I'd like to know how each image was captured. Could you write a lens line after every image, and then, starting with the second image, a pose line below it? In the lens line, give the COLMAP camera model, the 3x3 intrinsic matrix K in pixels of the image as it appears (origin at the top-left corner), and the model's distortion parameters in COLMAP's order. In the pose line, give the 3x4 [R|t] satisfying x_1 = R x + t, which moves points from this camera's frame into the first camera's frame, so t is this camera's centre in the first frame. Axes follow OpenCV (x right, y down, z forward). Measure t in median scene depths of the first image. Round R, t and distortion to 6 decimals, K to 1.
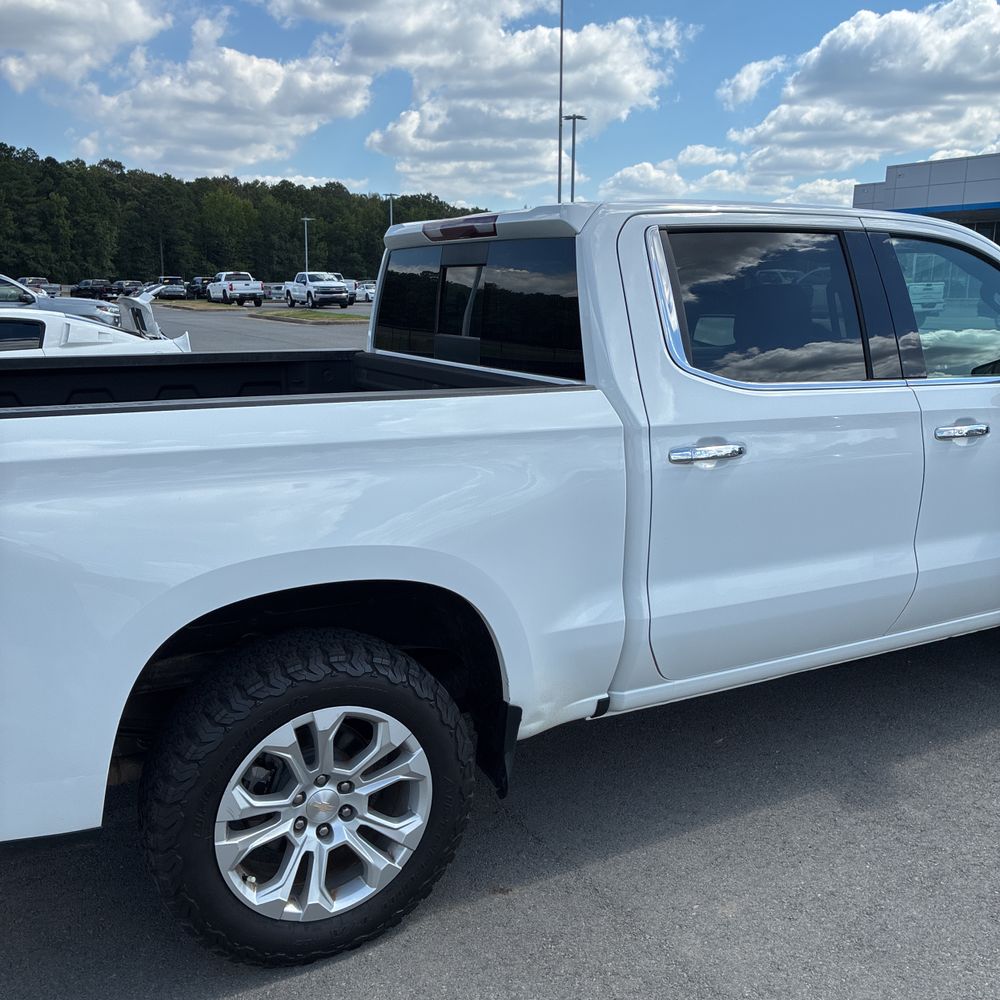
lens RADIAL K [[1004.5, 0, 501.2], [0, 1004.5, 503.8], [0, 0, 1]] dist [0.022479, -0.006963]
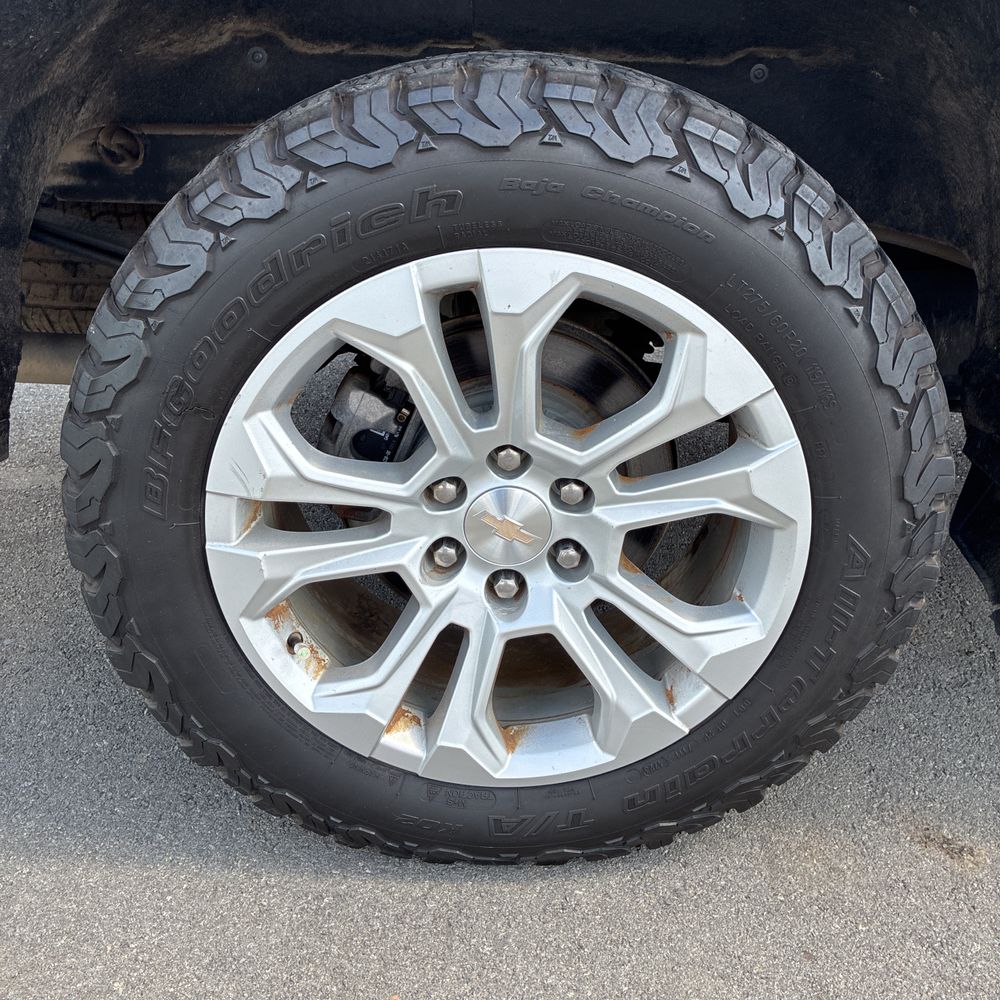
lens RADIAL K [[1004.5, 0, 501.2], [0, 1004.5, 503.8], [0, 0, 1]] dist [0.022479, -0.006963]
pose [[0.877197, 0.223226, -0.425084, -0.015923], [-0.120540, 0.959383, 0.255059, 0.189330], [0.464754, -0.172497, 0.868475, 0.651642]]
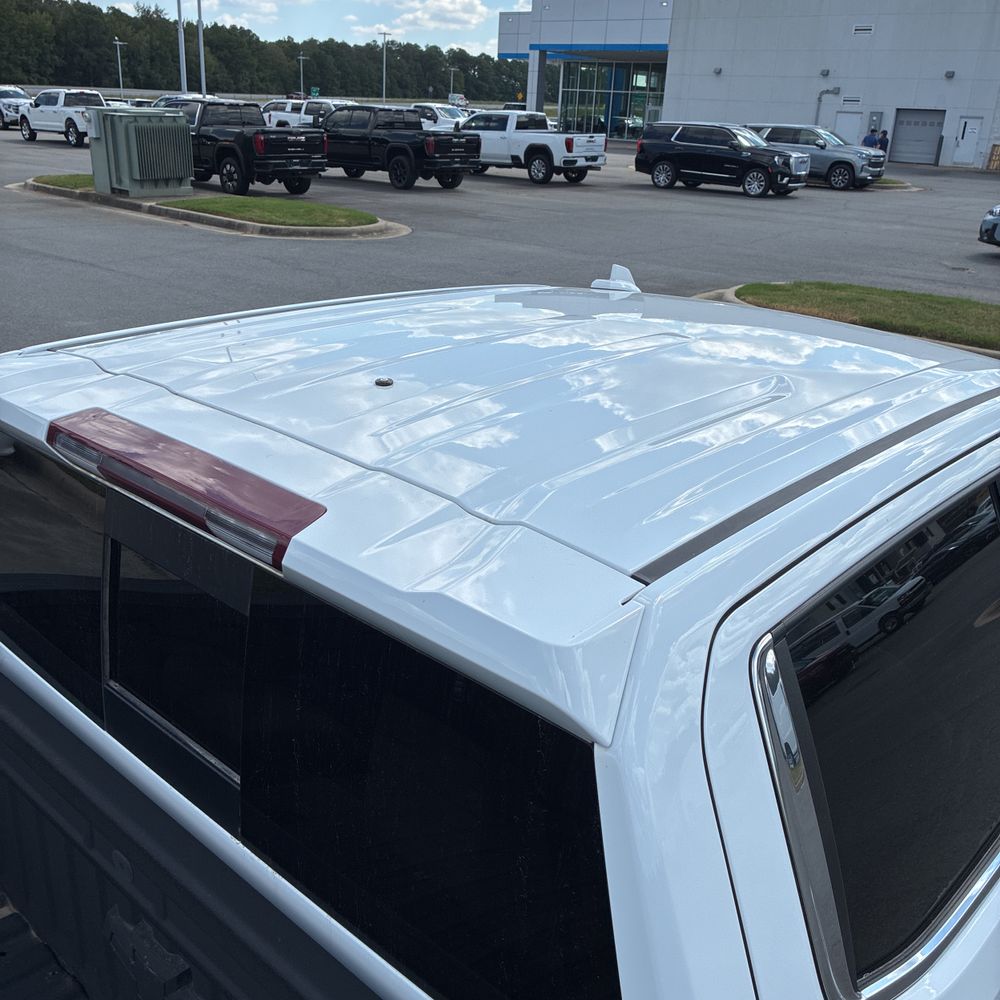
lens RADIAL K [[1010.7, 0, 506.5], [0, 1010.7, 497.1], [0, 0, 1]] dist [0.028367, -0.030599]
pose [[0.940761, -0.084085, 0.328479, -0.056369], [0.031657, 0.986313, 0.161813, -0.440945], [-0.337589, -0.141829, 0.930547, 0.795940]]
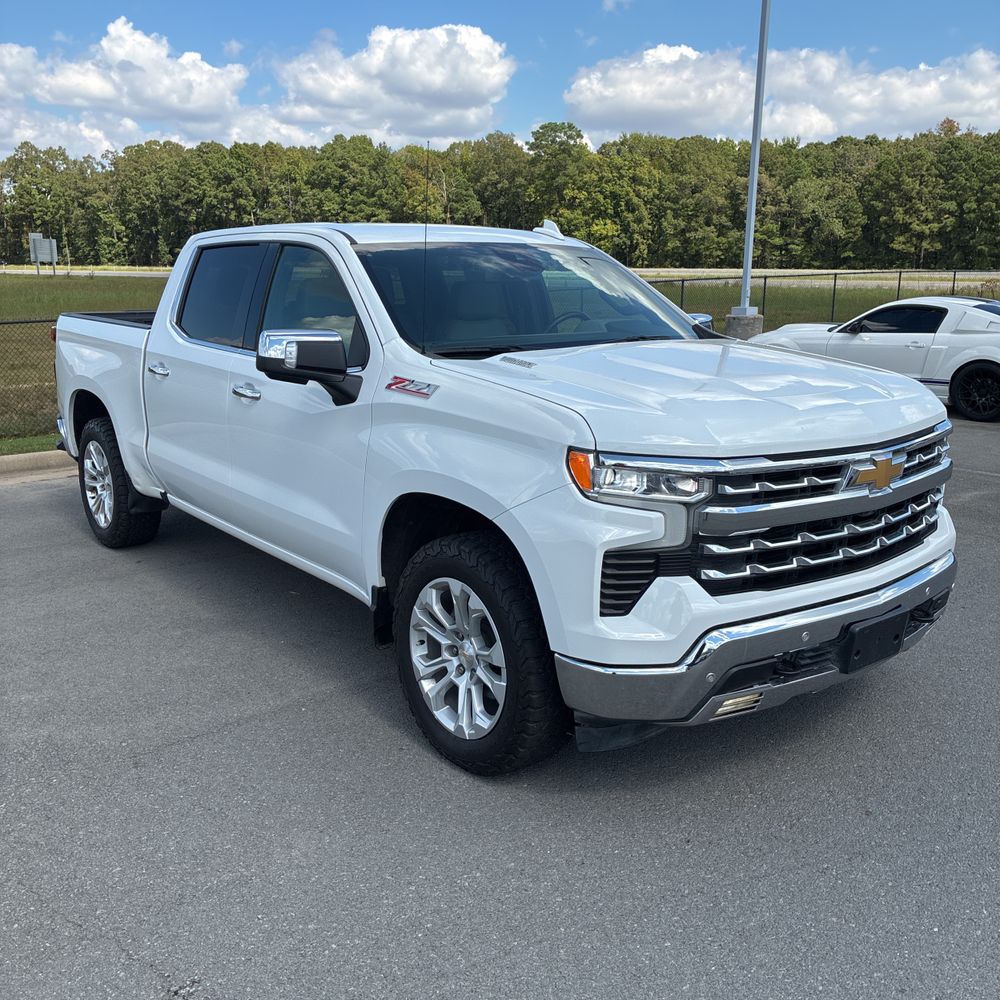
lens RADIAL K [[1016.8, 0, 502.7], [0, 1016.8, 499.6], [0, 0, 1]] dist [0.019900, 0.012496]
pose [[0.176200, 0.217540, -0.960016, 2.415504], [-0.214895, 0.960251, 0.178152, -0.326926], [0.960611, 0.174912, 0.215944, 1.386910]]
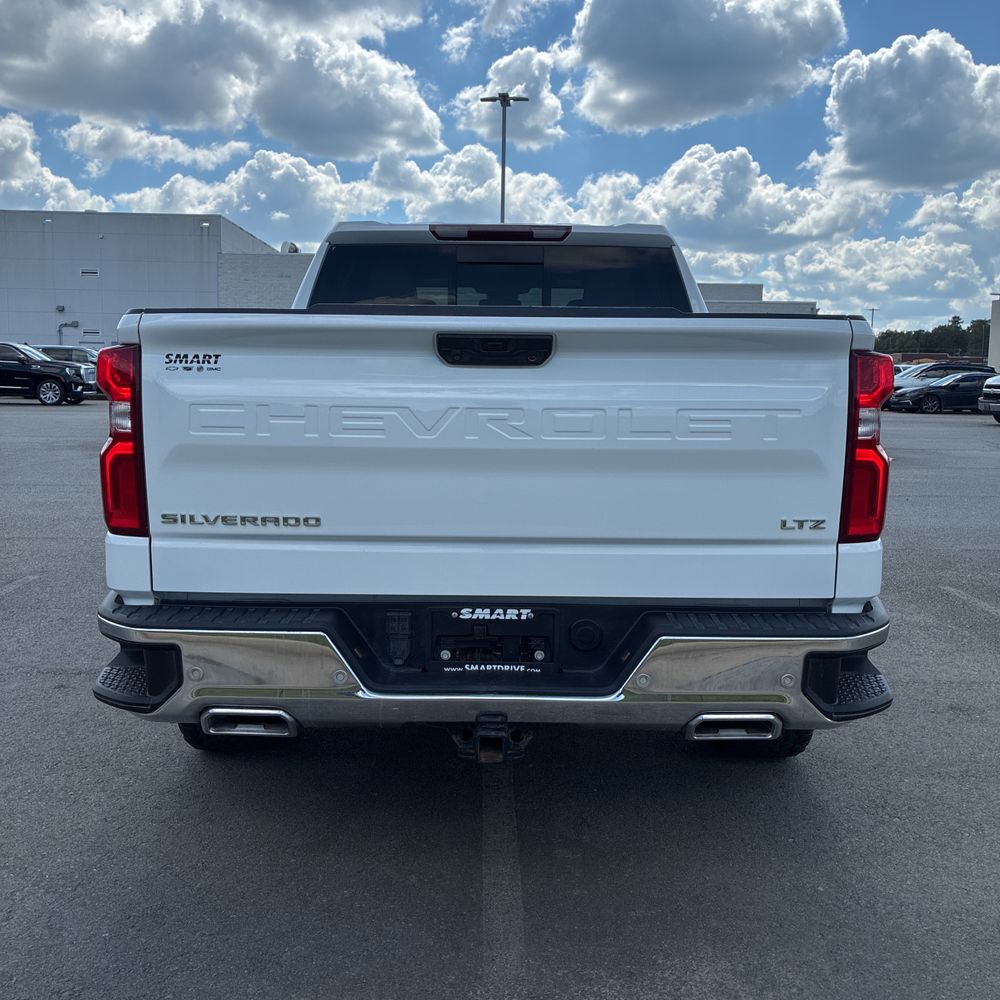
lens RADIAL K [[1009.2, 0, 497.3], [0, 1009.2, 507.4], [0, 0, 1]] dist [0.012191, 0.012166]
pose [[0.478651, -0.104291, 0.871789, -1.506136], [0.175254, 0.984288, 0.021526, 0.033401], [-0.860336, 0.142482, 0.489408, 0.597307]]
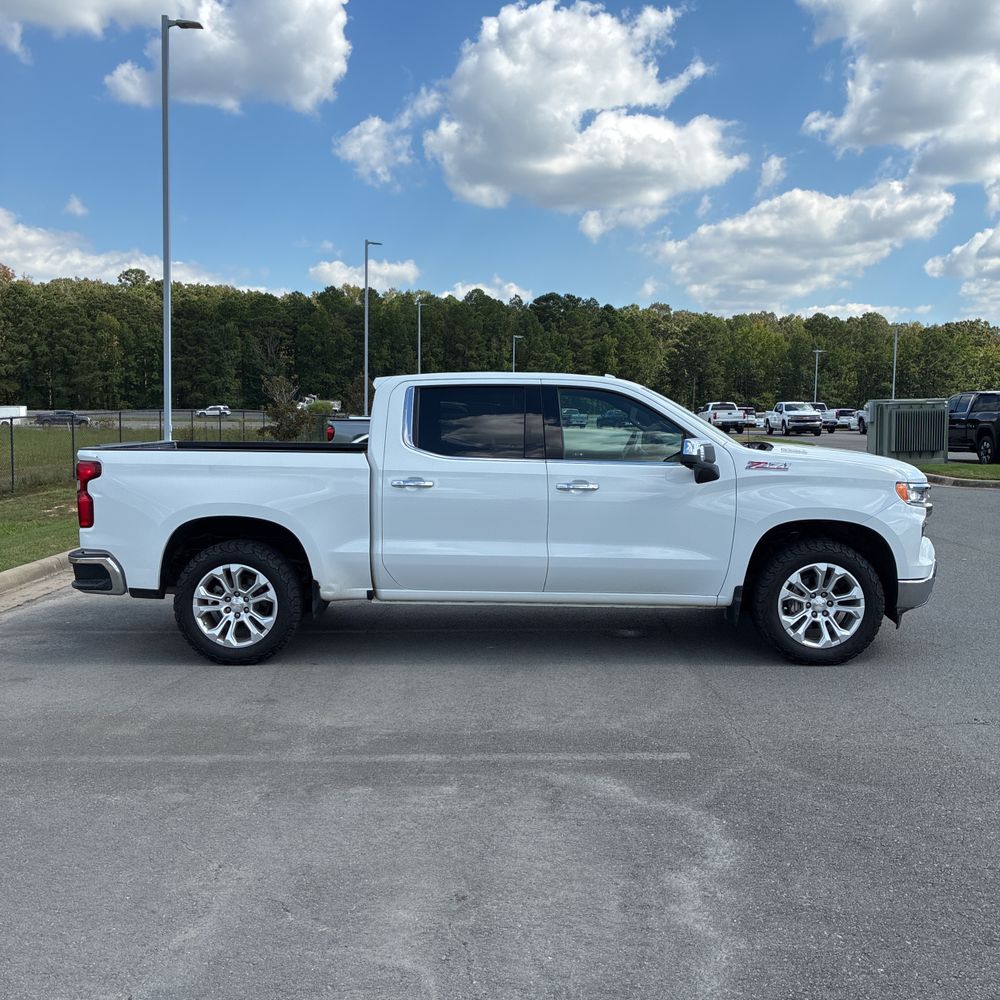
lens RADIAL K [[1007.8, 0, 500.0], [0, 1007.8, 500.0], [0, 0, 1]] dist [0.106925, -0.334837]
pose [[0.866941, 0.045832, -0.496299, 1.693484], [-0.109520, 0.988943, -0.099984, 0.214722], [0.486229, 0.141035, 0.862375, -0.975742]]
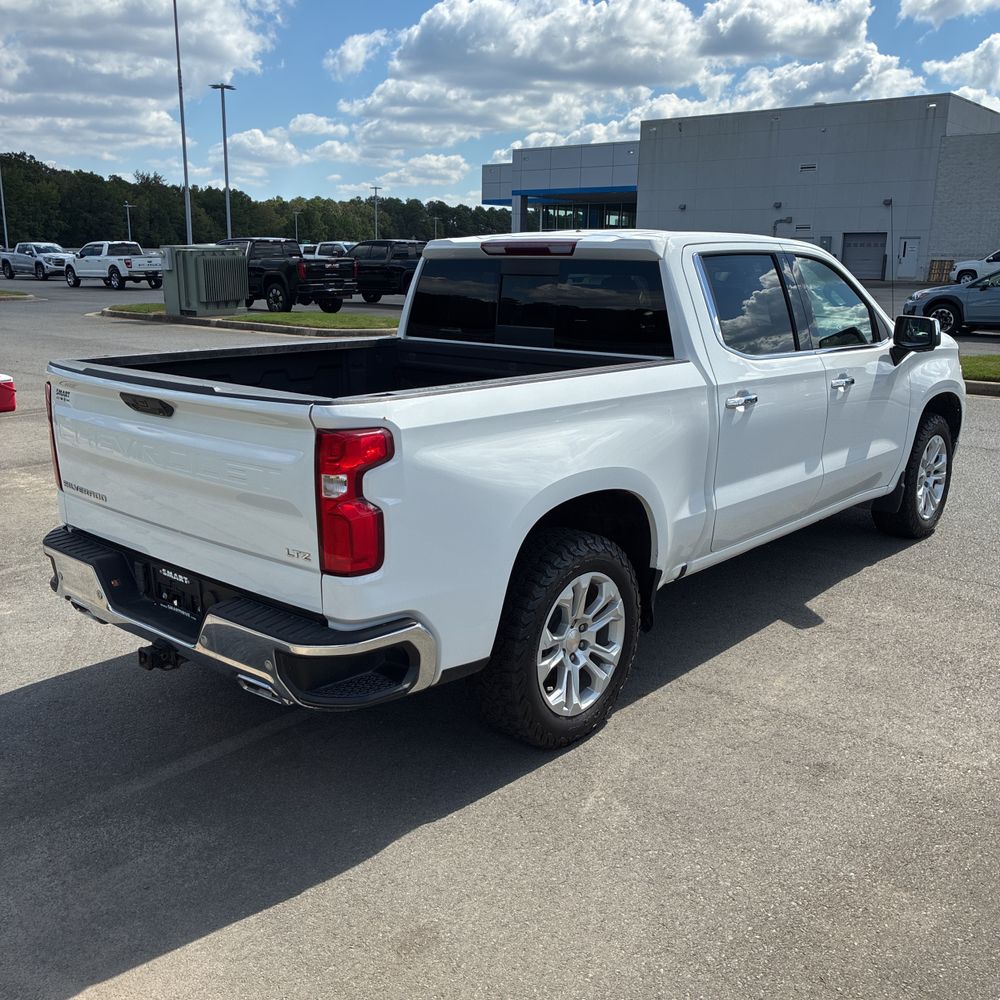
lens RADIAL K [[1014.8, 0, 496.5], [0, 1014.8, 498.9], [0, 0, 1]] dist [-0.006215, 0.041979]
pose [[0.936914, -0.075471, 0.341315, -0.779916], [0.068364, 0.997120, 0.032824, 0.026286], [-0.342810, -0.007420, 0.939376, -0.393933]]
